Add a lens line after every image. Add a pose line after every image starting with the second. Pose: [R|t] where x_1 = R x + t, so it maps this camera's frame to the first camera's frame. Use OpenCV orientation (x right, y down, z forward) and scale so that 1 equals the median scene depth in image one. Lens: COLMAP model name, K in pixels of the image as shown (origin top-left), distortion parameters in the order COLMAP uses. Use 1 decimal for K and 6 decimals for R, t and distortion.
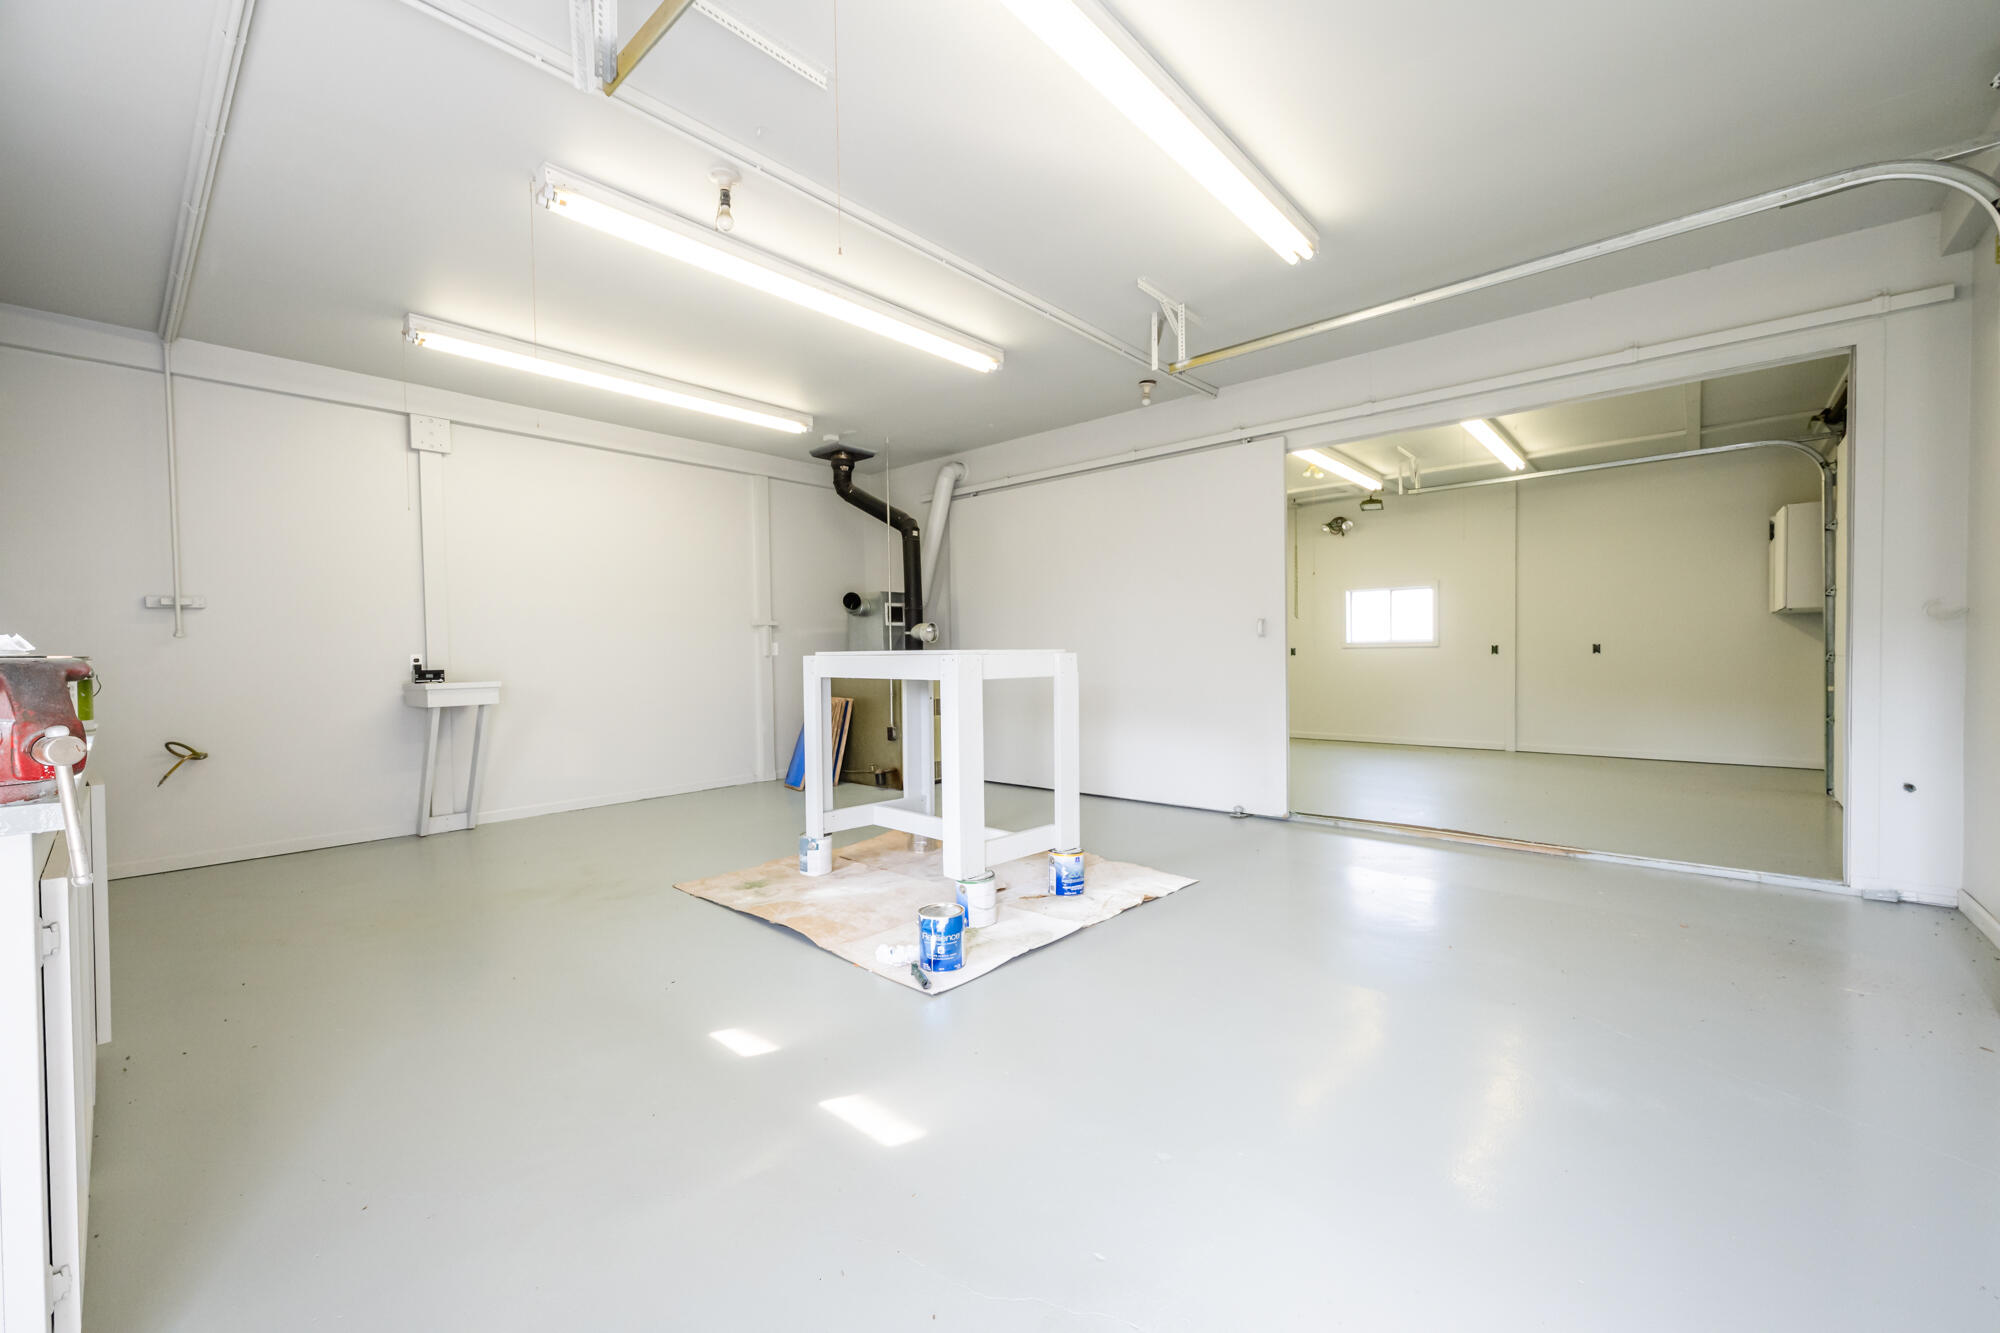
lens RADIAL K [[802.0, 0, 998.4], [0, 802.0, 668.3], [0, 0, 1]] dist [0.000396, -0.000057]
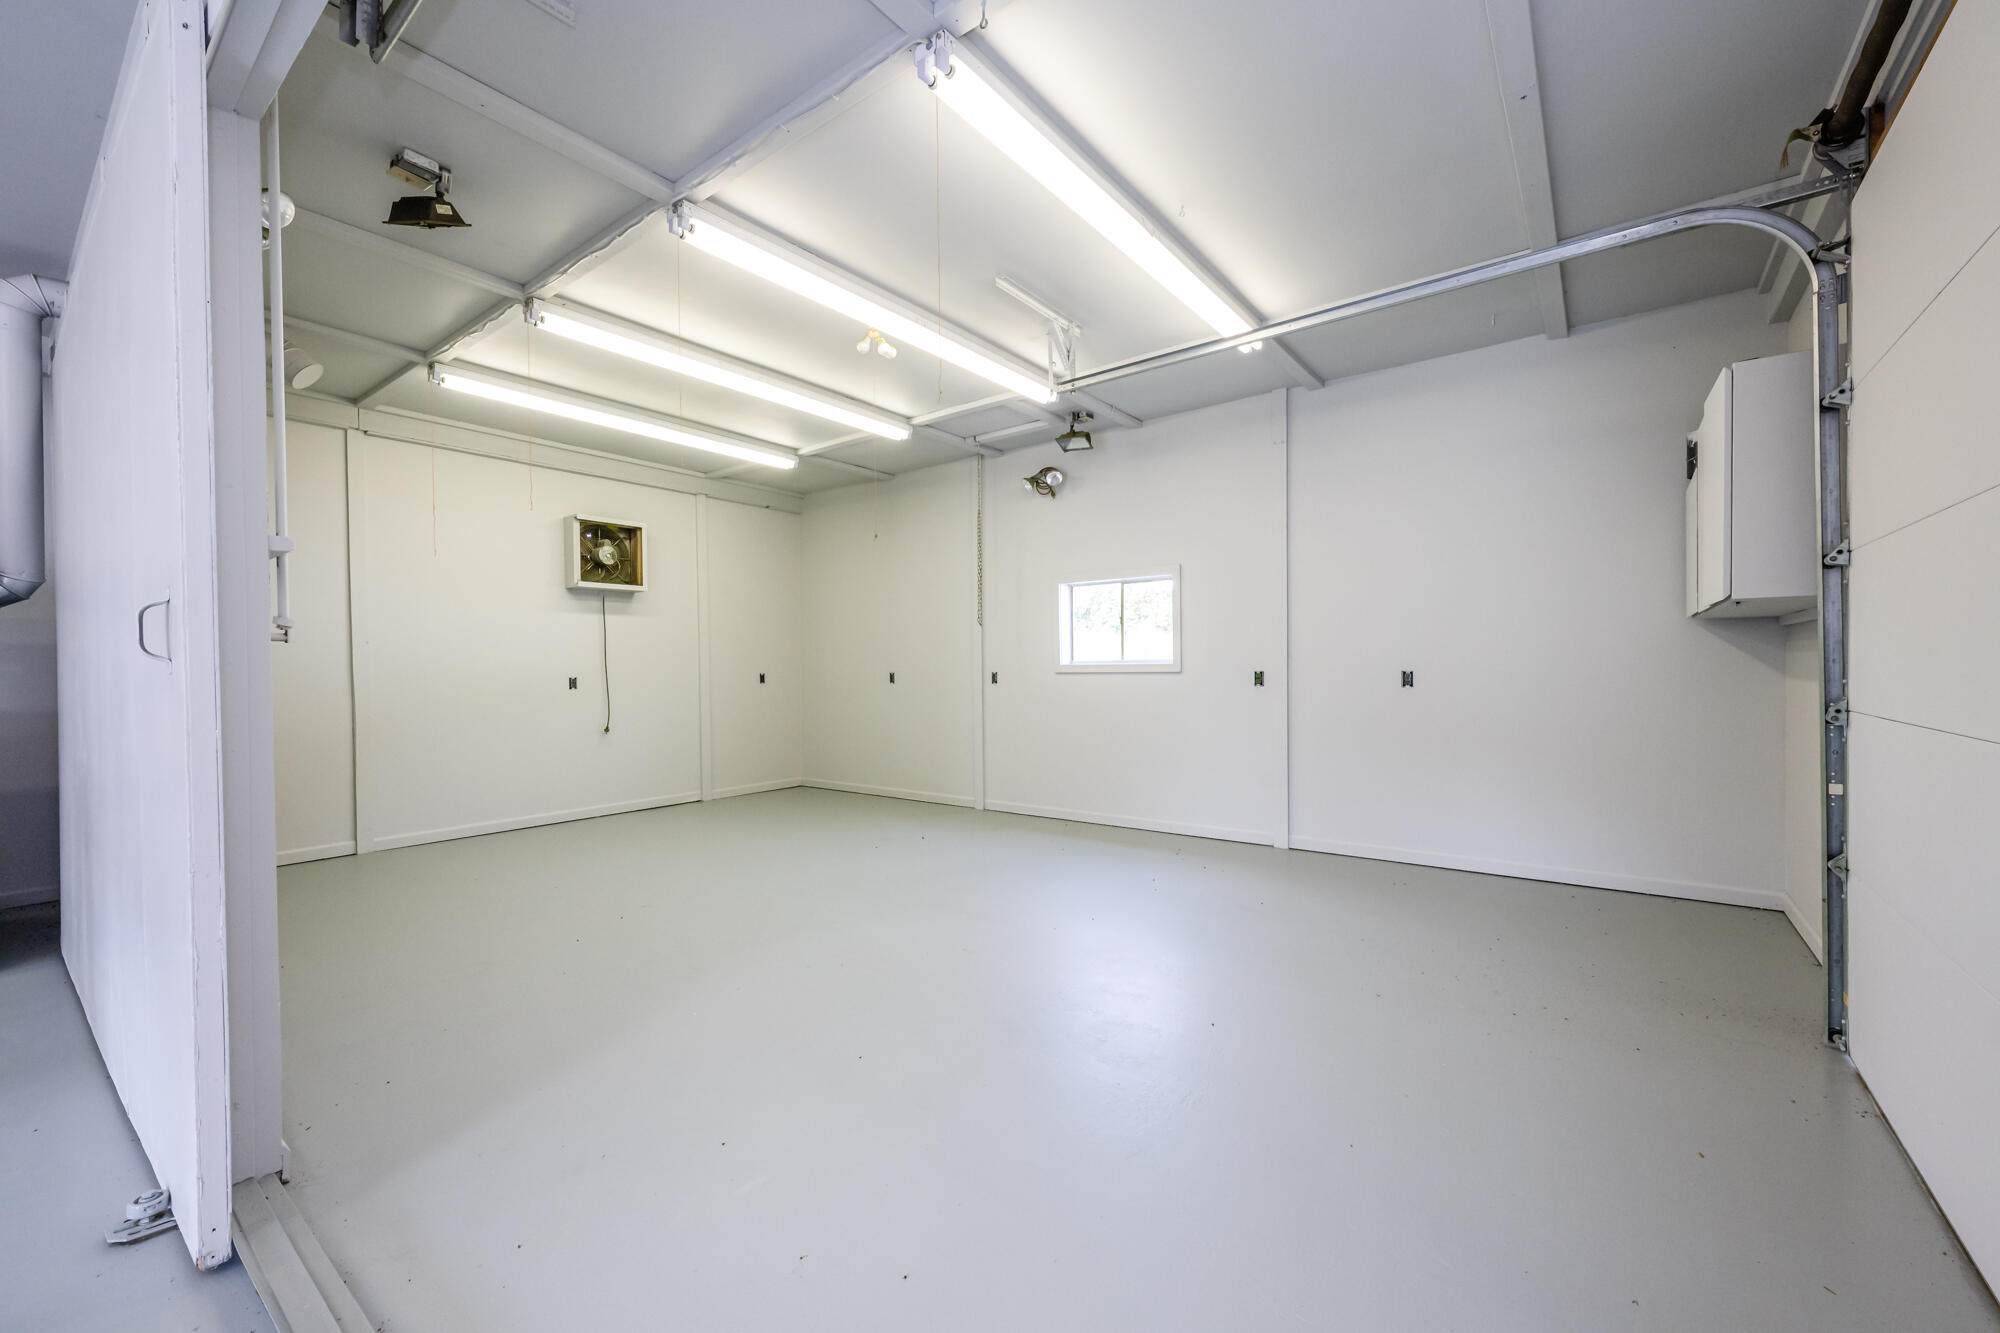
lens RADIAL K [[802.0, 0, 1000.3], [0, 802.0, 668.4], [0, 0, 1]] dist [0.000396, -0.000057]
pose [[0.997468, 0.008747, 0.070580, 0.490811], [-0.007343, 0.999771, -0.020124, -0.022312], [-0.070740, 0.019555, 0.997303, 0.525754]]
